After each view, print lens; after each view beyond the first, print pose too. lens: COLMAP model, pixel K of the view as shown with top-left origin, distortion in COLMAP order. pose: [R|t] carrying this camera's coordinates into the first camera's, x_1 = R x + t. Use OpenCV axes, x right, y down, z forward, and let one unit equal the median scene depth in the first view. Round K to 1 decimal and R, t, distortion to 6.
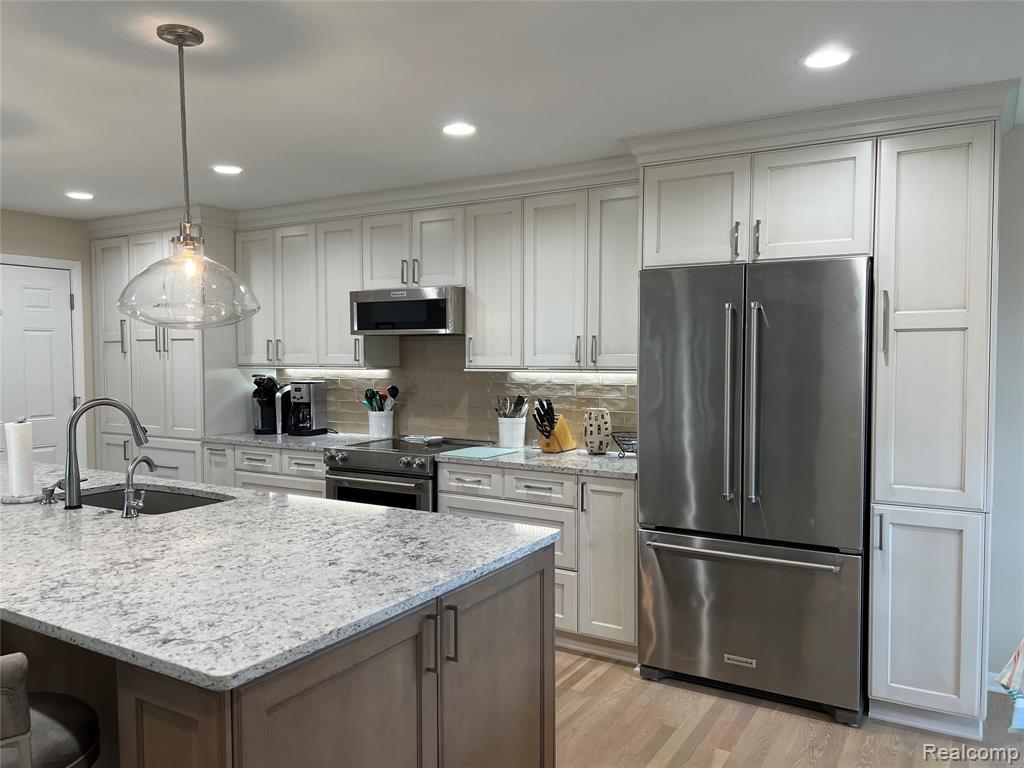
lens RADIAL K [[767.8, 0, 518.4], [0, 767.8, 381.8], [0, 0, 1]] dist [0.028931, -0.025306]
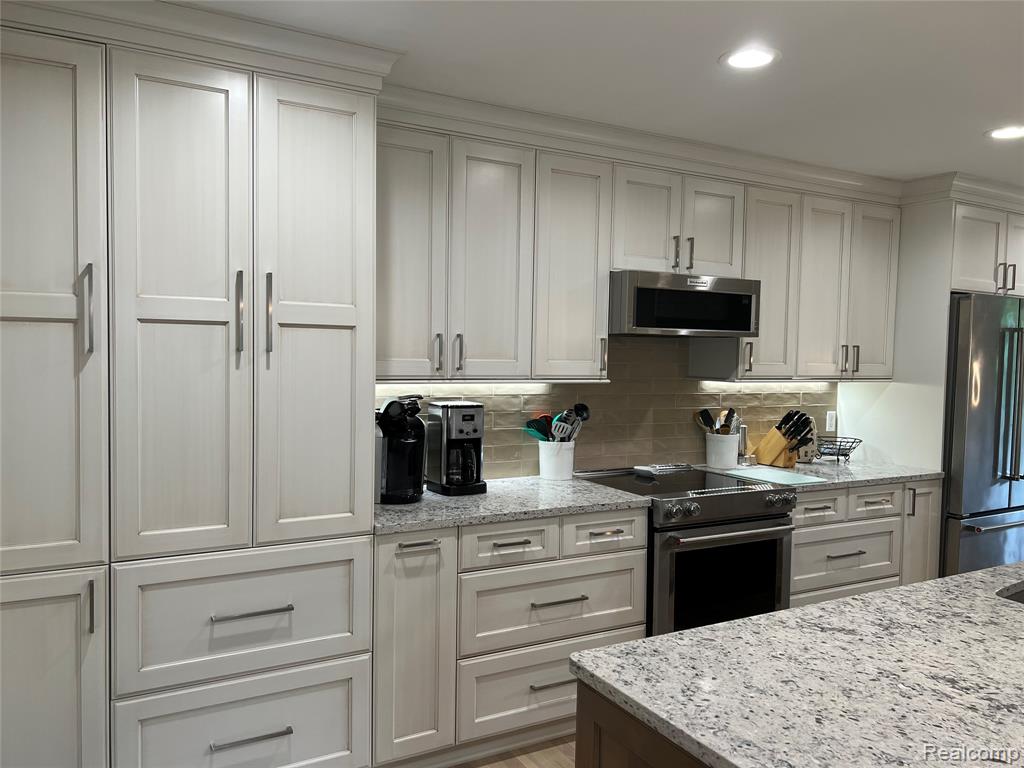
lens RADIAL K [[767.8, 0, 513.0], [0, 767.8, 386.0], [0, 0, 1]] dist [0.028931, -0.025306]
pose [[0.511507, -0.027433, 0.858841, -0.872902], [0.011135, 0.999618, 0.025298, -0.032621], [-0.859207, -0.003377, 0.511617, 0.743459]]
